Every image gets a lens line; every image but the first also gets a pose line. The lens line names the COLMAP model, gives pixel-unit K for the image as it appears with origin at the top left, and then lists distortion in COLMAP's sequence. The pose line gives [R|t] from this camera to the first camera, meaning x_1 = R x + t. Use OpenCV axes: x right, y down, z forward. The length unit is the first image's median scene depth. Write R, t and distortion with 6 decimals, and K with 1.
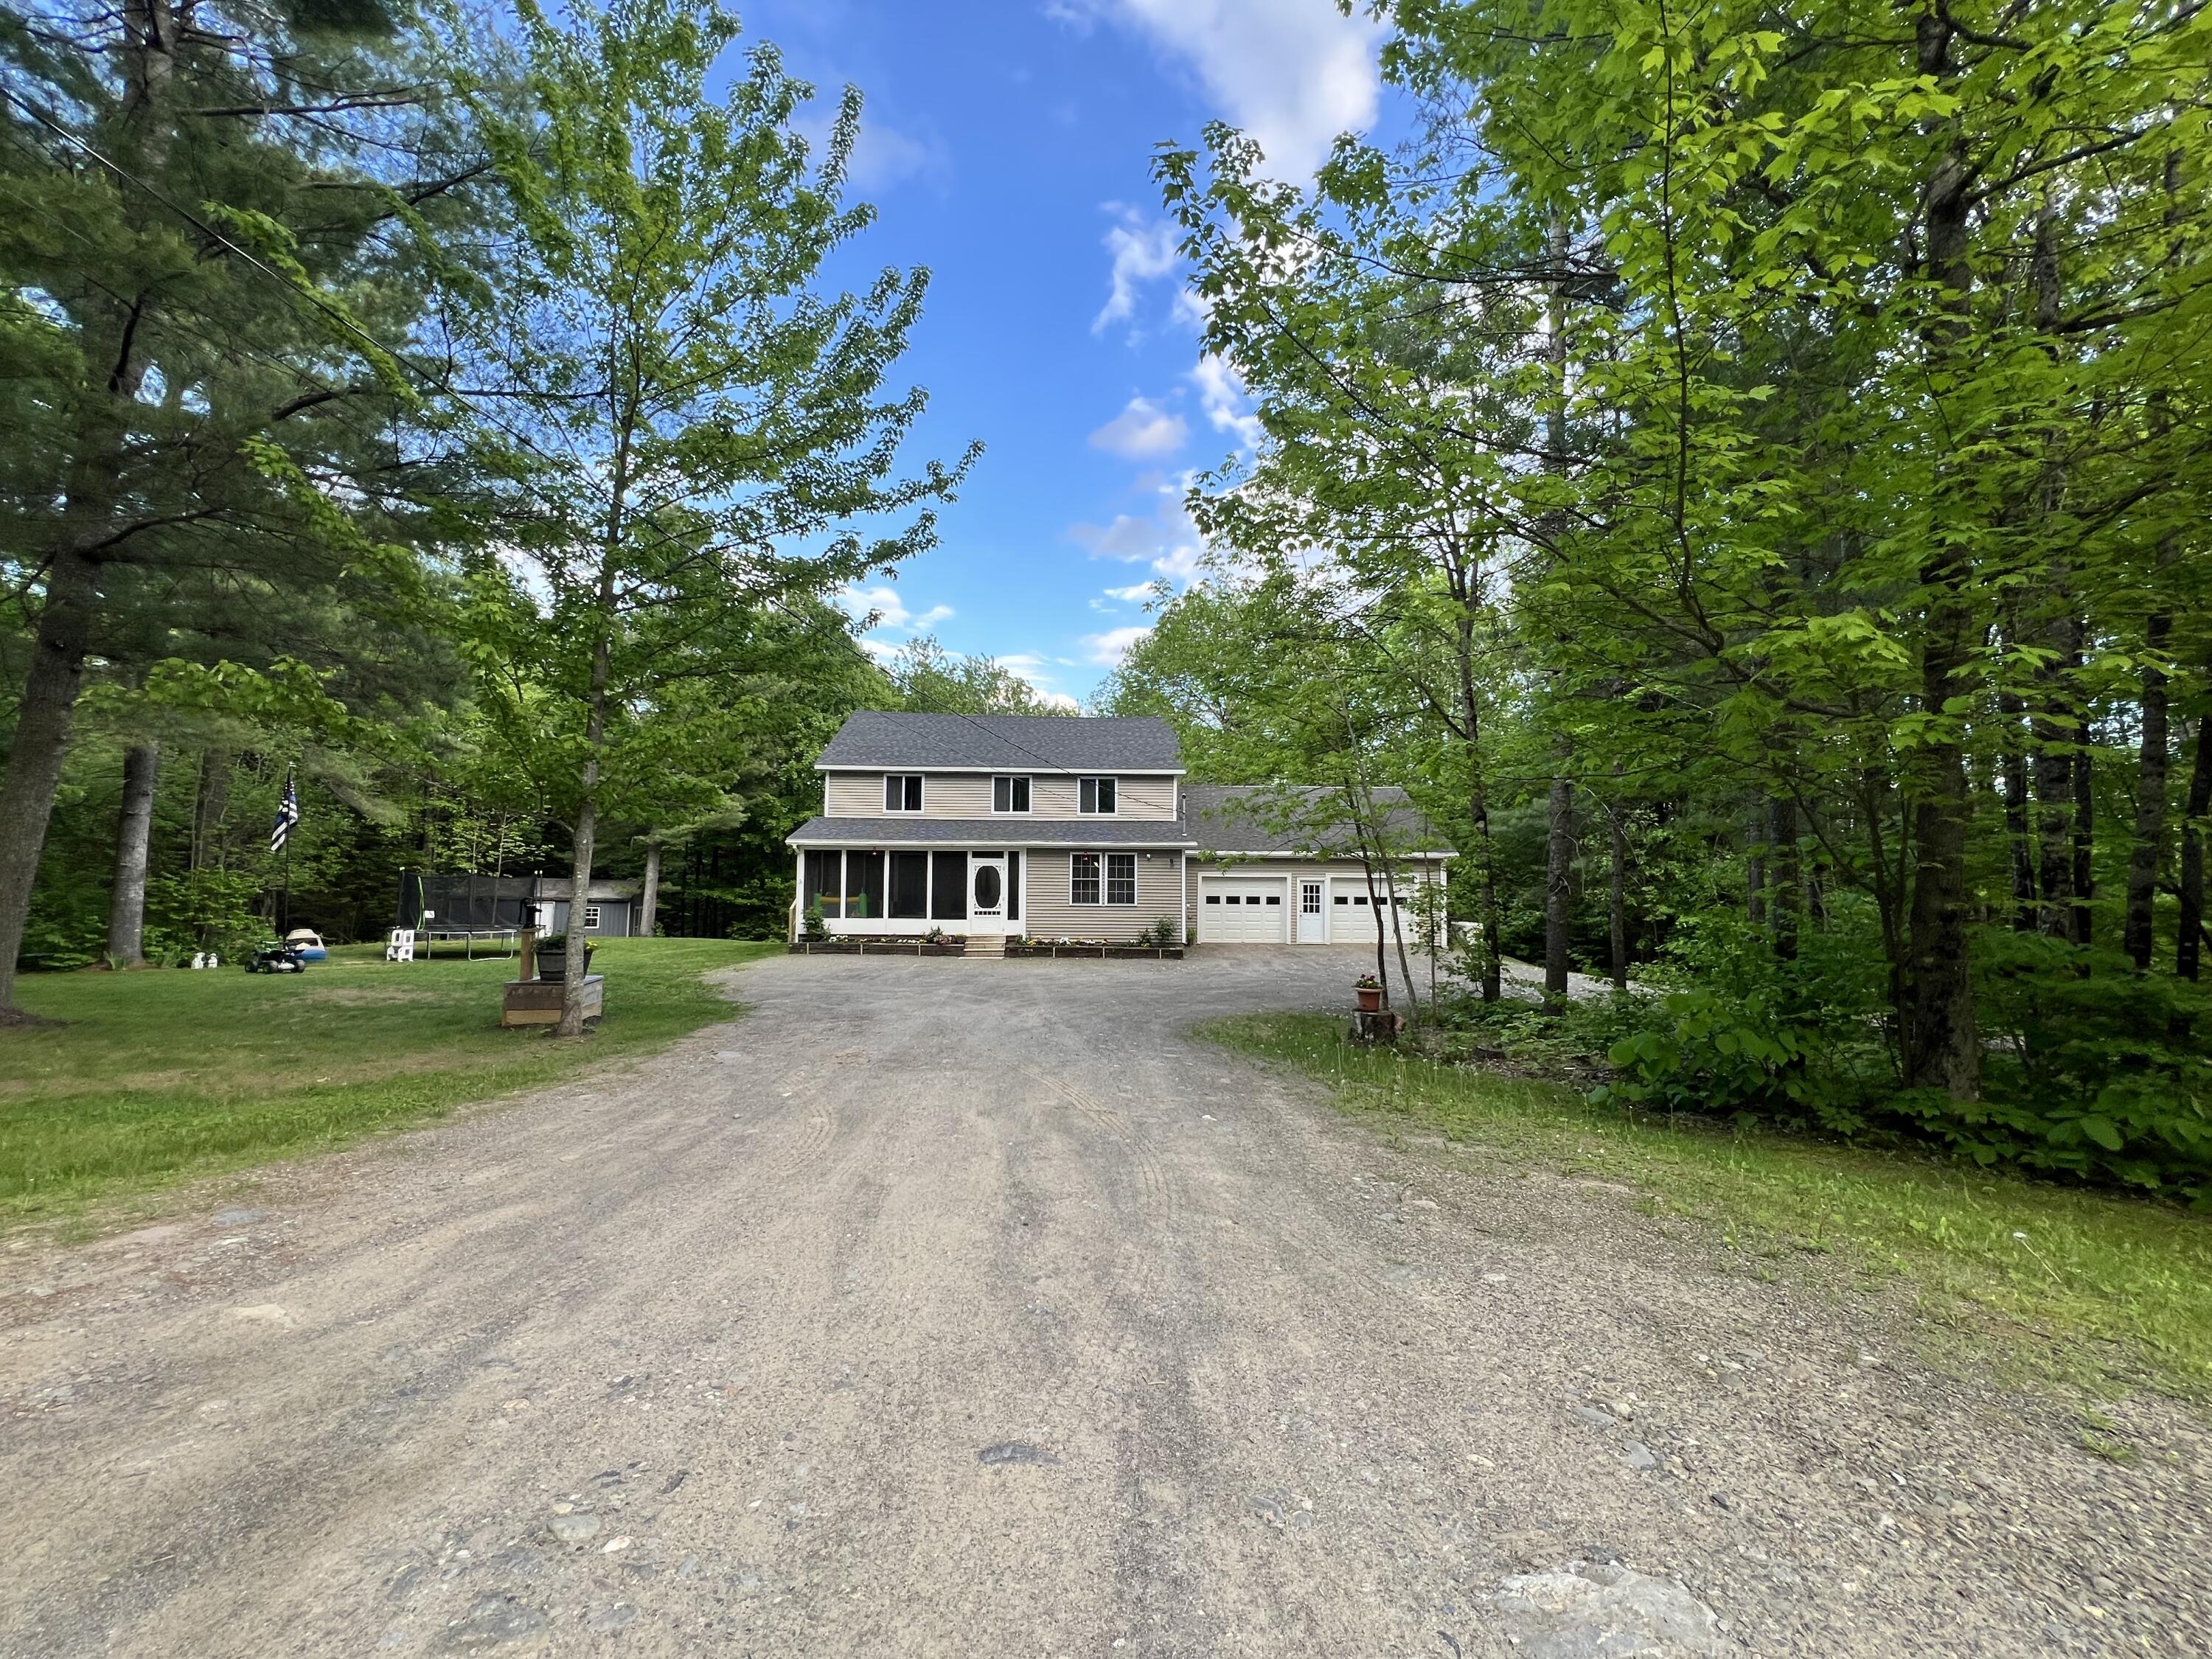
lens RADIAL K [[887.1, 0, 1099.7], [0, 887.1, 835.4], [0, 0, 1]] dist [-0.003388, 0.001207]
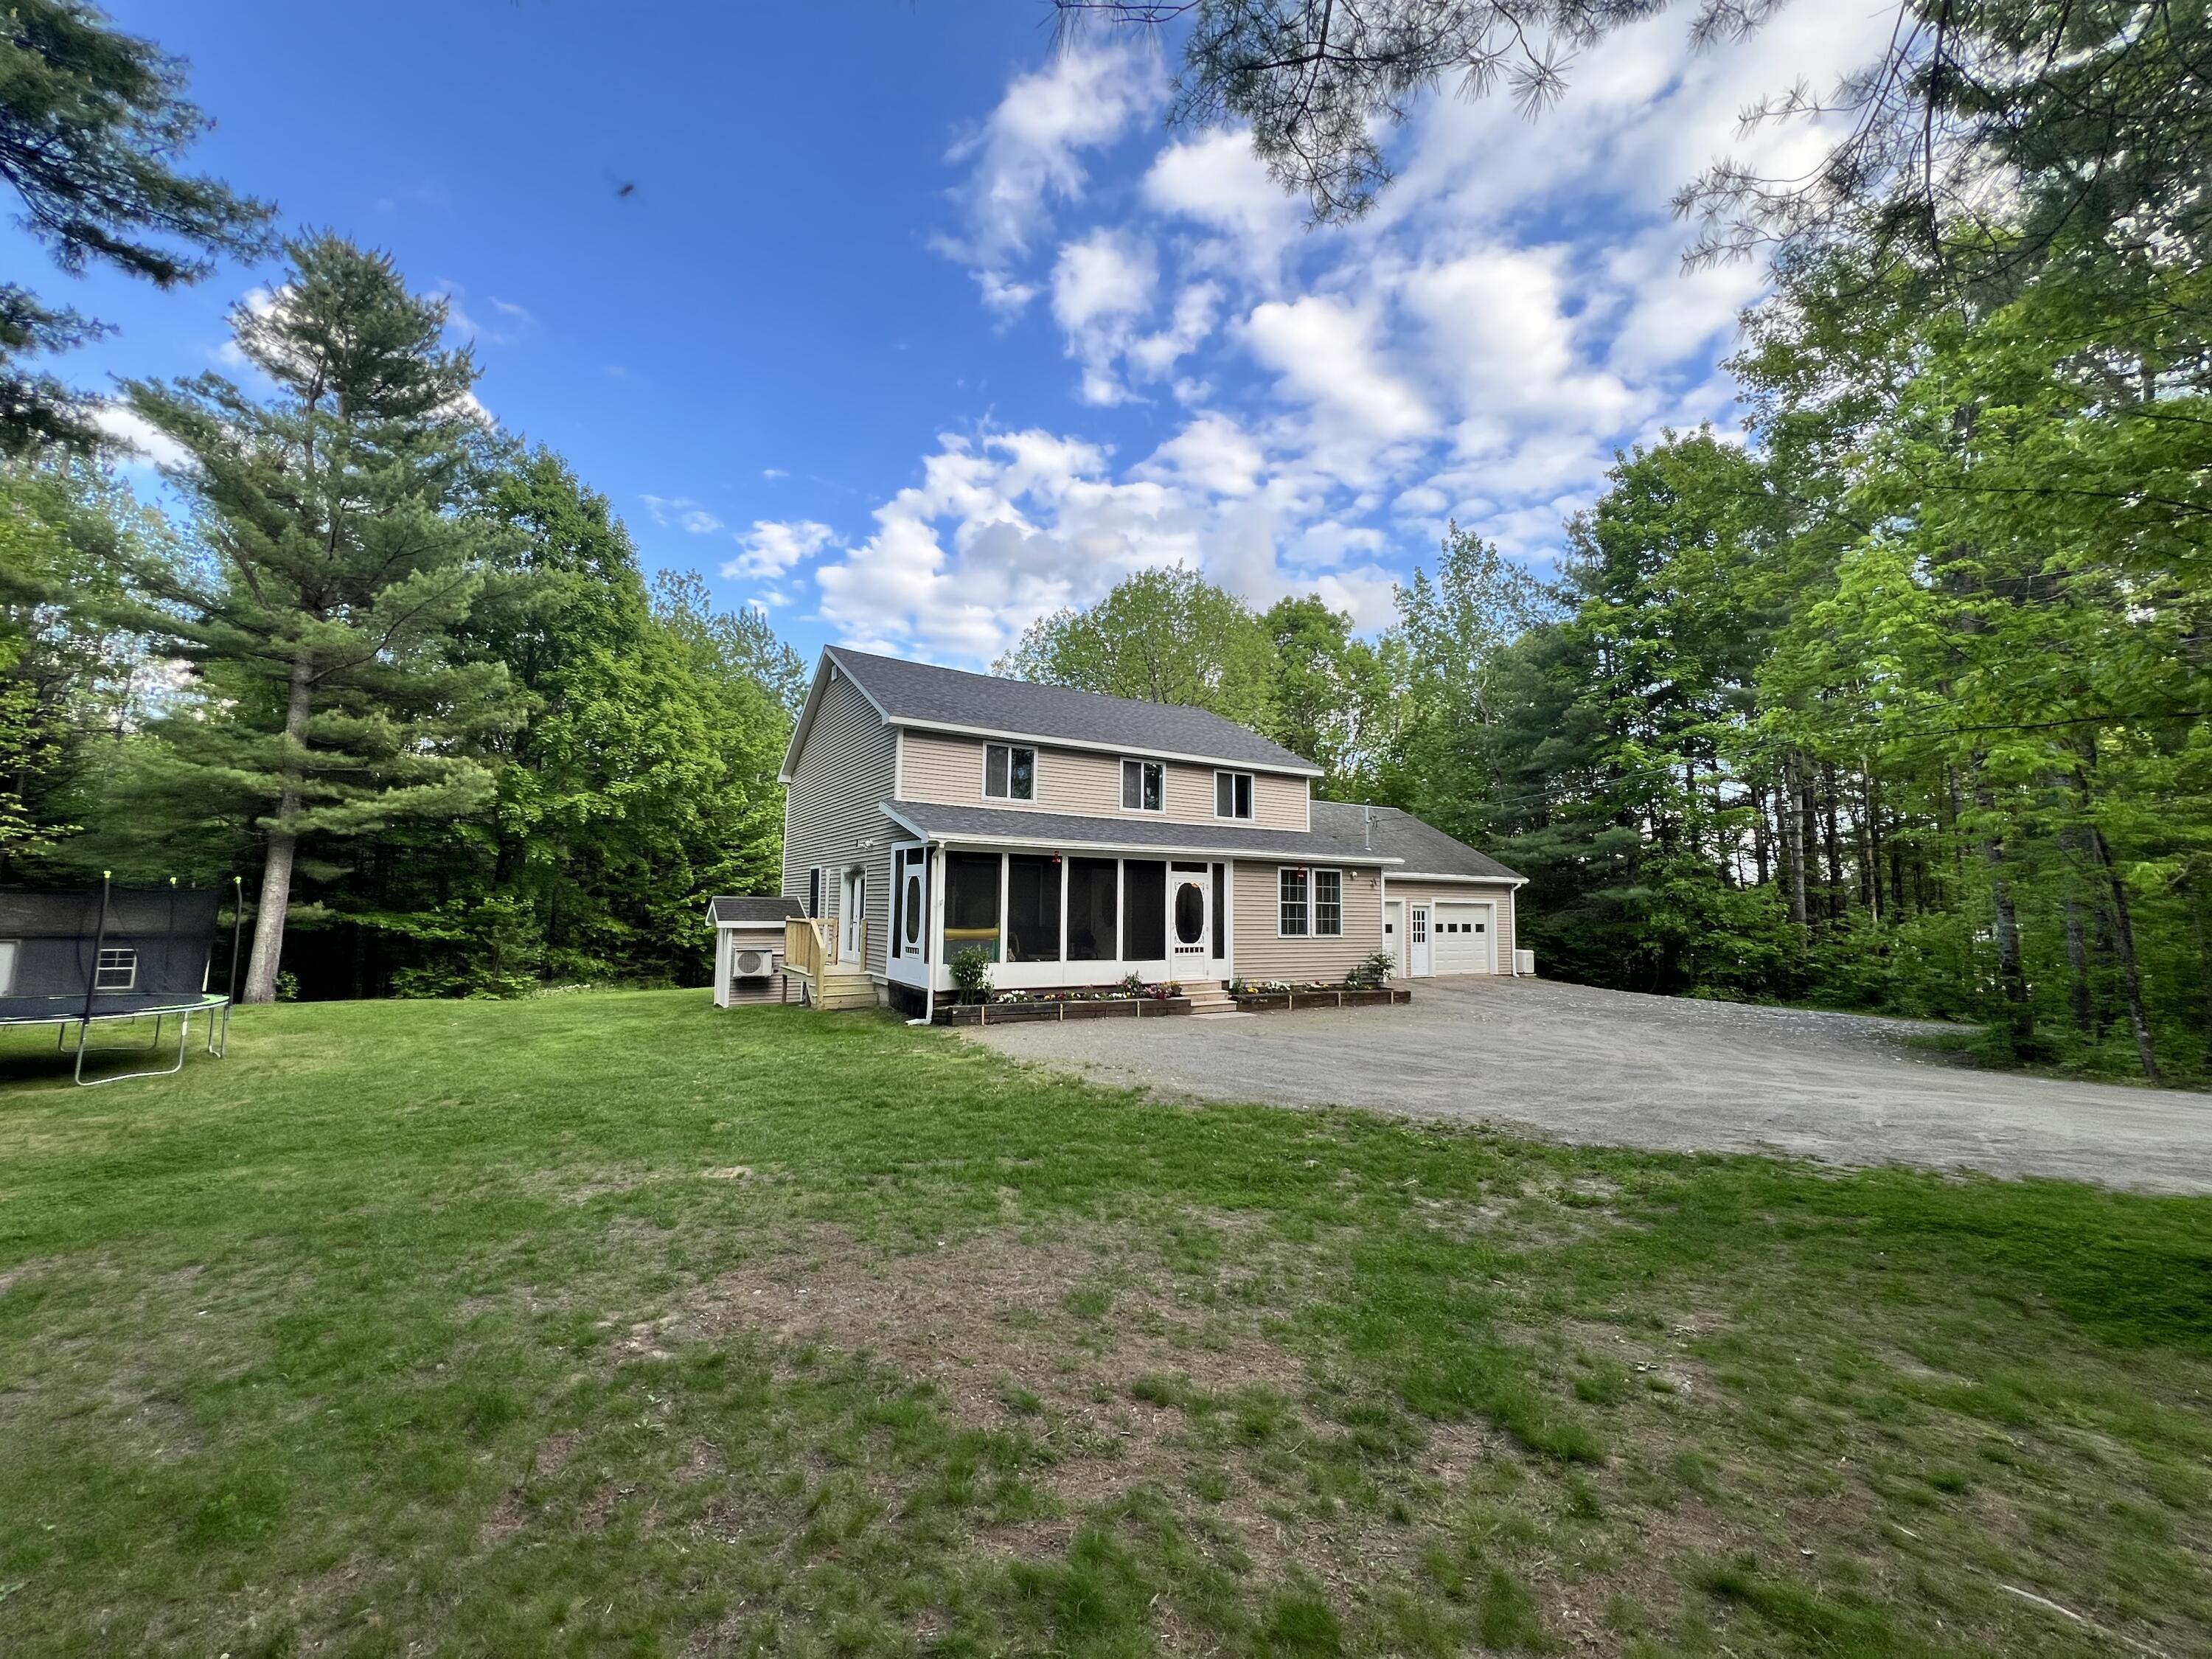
lens RADIAL K [[887.1, 0, 1097.4], [0, 887.1, 829.5], [0, 0, 1]] dist [-0.003388, 0.001207]
pose [[0.870598, 0.047391, 0.489706, -0.538516], [-0.030574, 0.998638, -0.042289, 0.024343], [-0.491043, 0.021844, 0.870861, 0.420471]]
